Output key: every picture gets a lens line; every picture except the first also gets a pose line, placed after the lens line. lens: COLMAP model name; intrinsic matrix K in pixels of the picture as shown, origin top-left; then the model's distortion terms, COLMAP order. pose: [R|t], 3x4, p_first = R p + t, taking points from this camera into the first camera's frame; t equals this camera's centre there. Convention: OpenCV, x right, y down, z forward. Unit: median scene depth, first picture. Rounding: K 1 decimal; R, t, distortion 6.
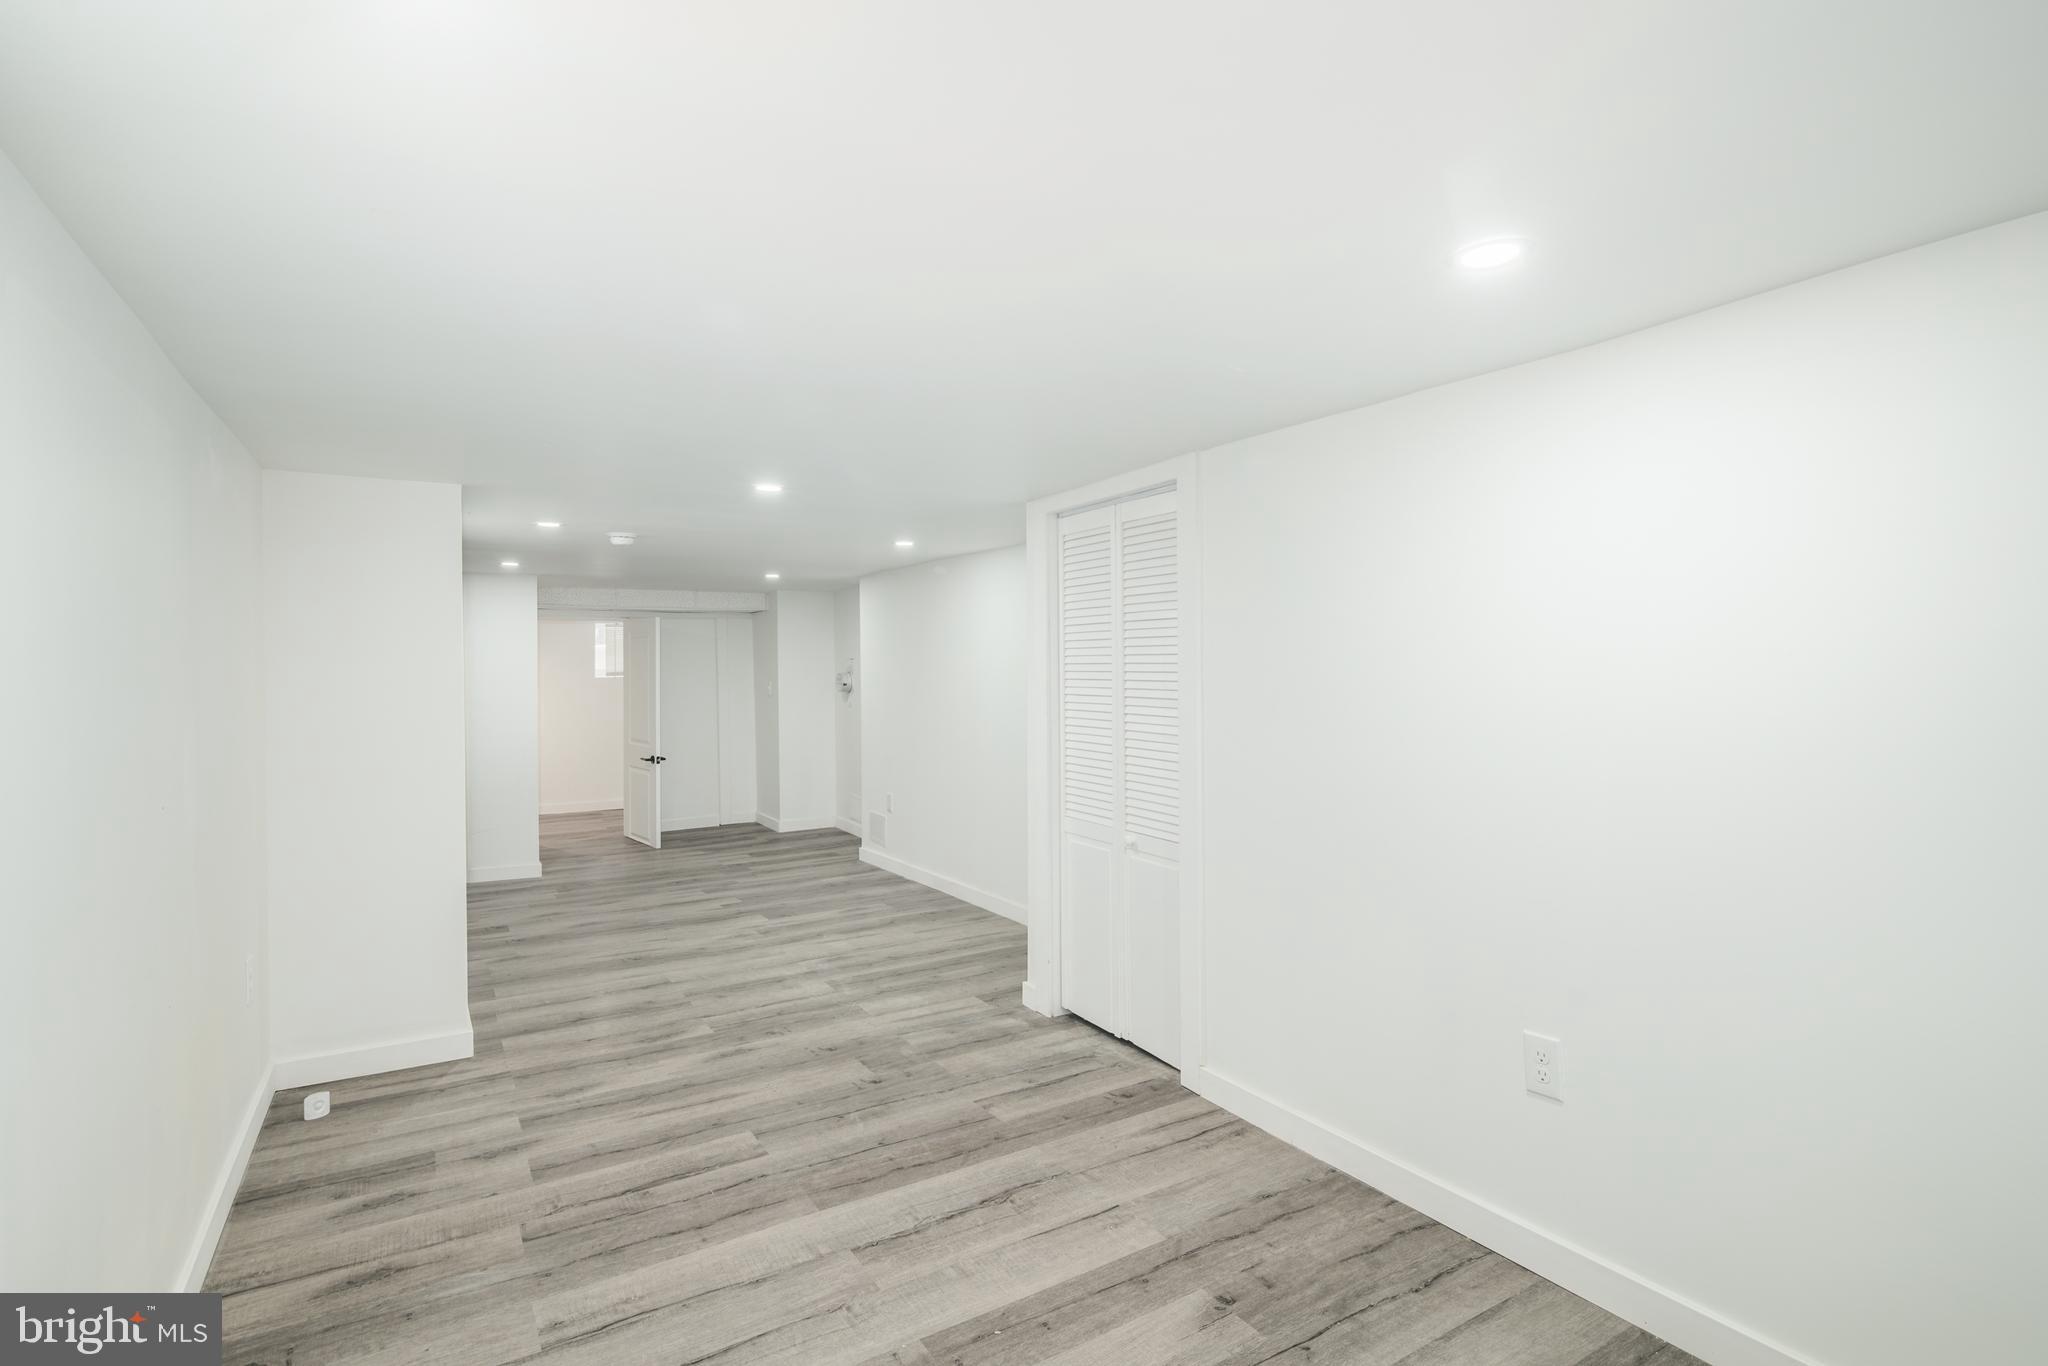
lens RADIAL K [[991.0, 0, 1024.7], [0, 991.0, 677.9], [0, 0, 1]] dist [0.005174, 0.000035]
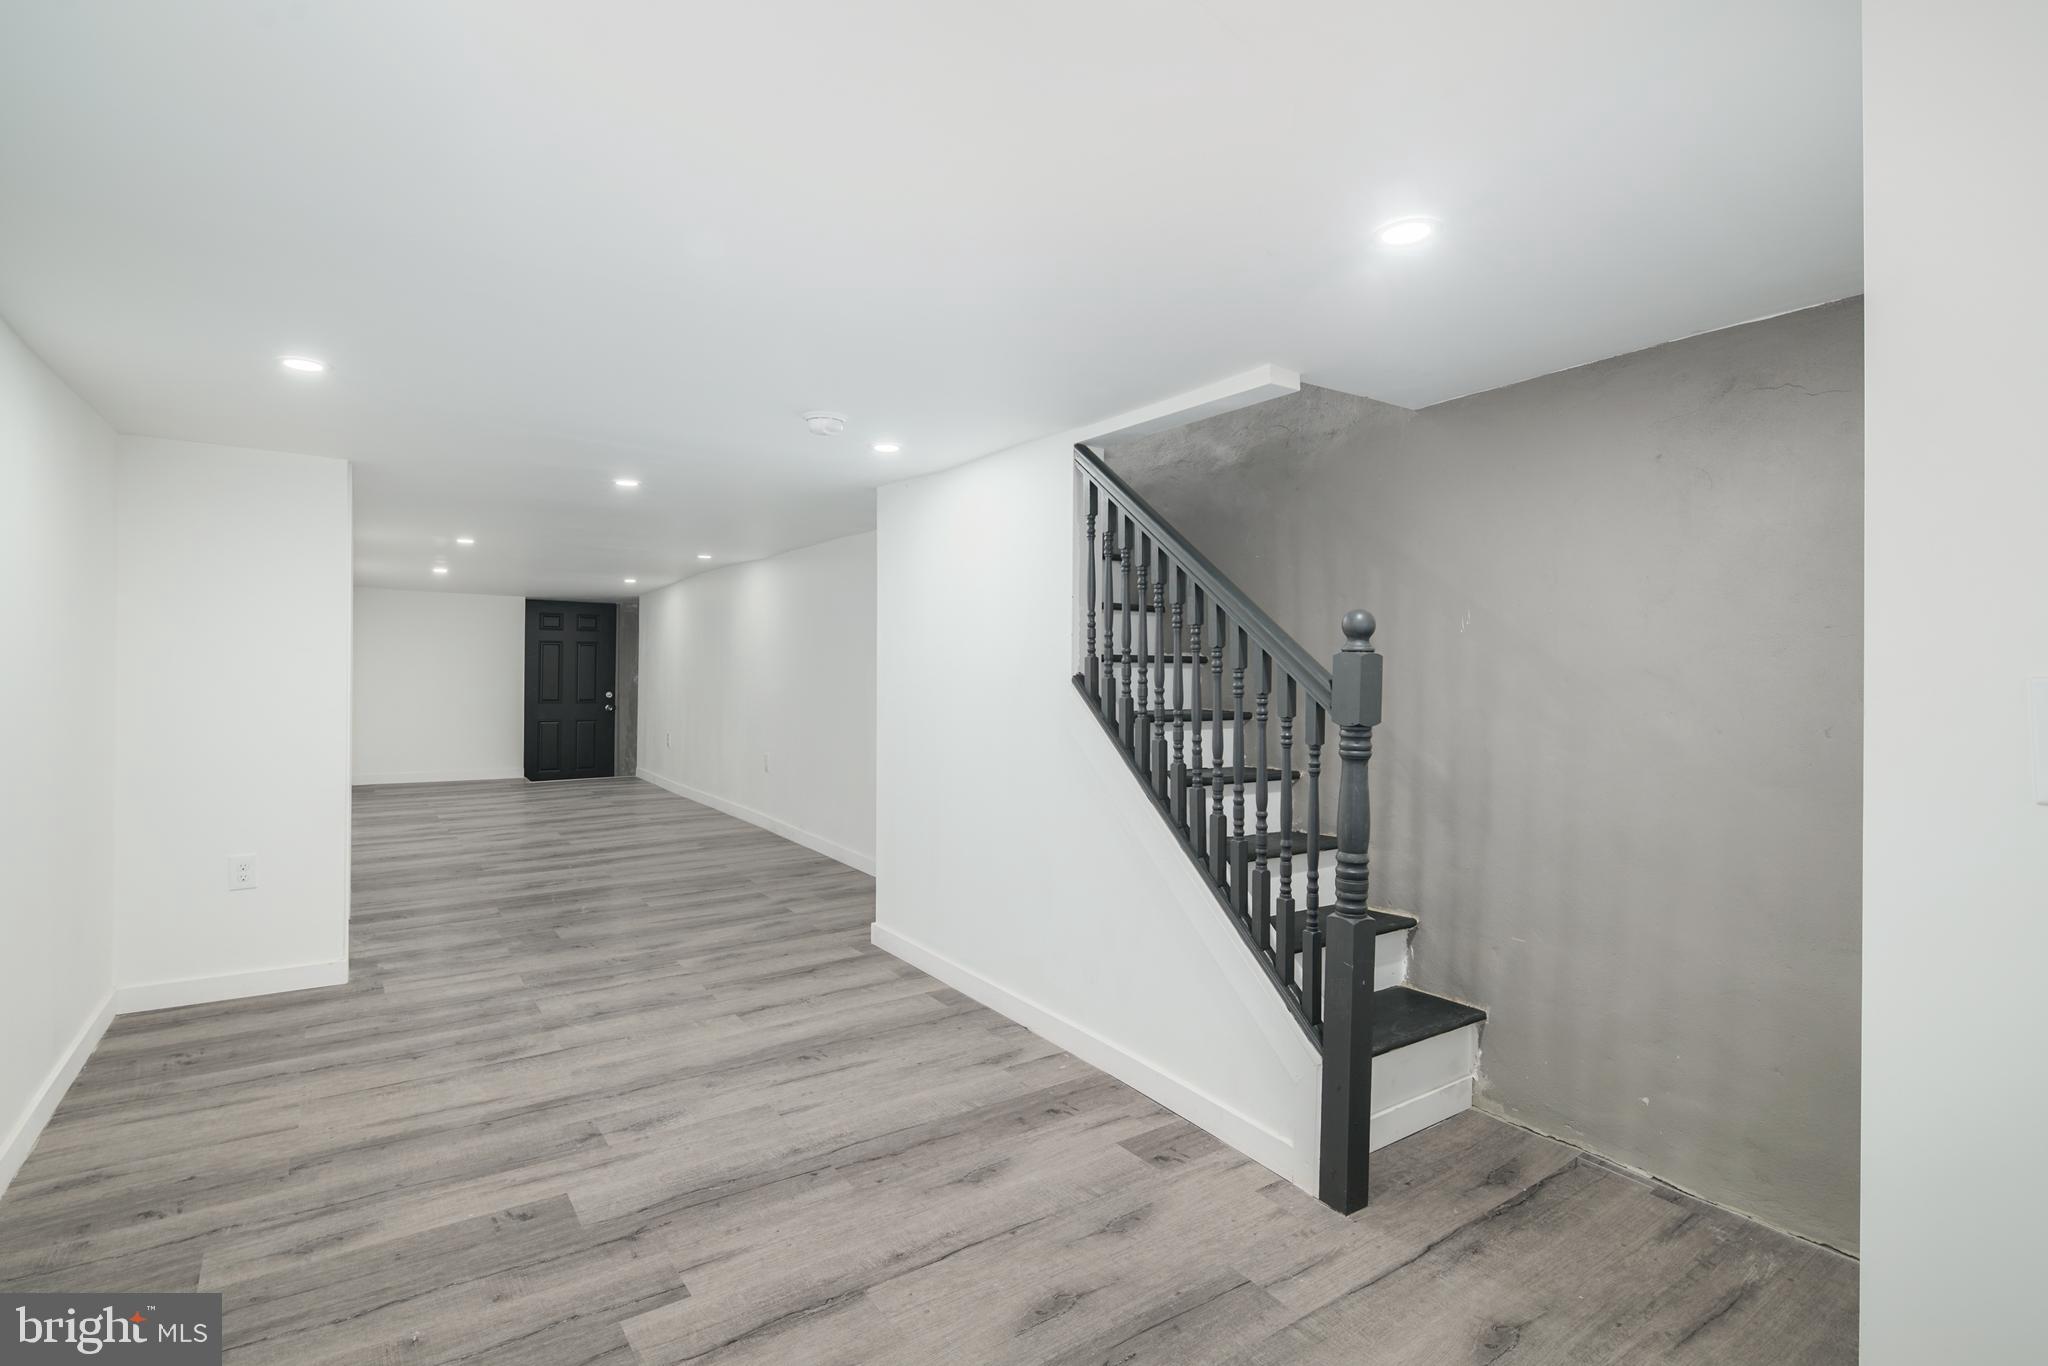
lens RADIAL K [[991.0, 0, 1023.3], [0, 991.0, 674.0], [0, 0, 1]] dist [0.005174, 0.000035]
pose [[-0.998246, 0.006915, -0.058790, -0.553708], [0.005738, 0.999780, 0.020163, 0.015238], [0.058917, 0.019790, -0.998067, 1.844728]]
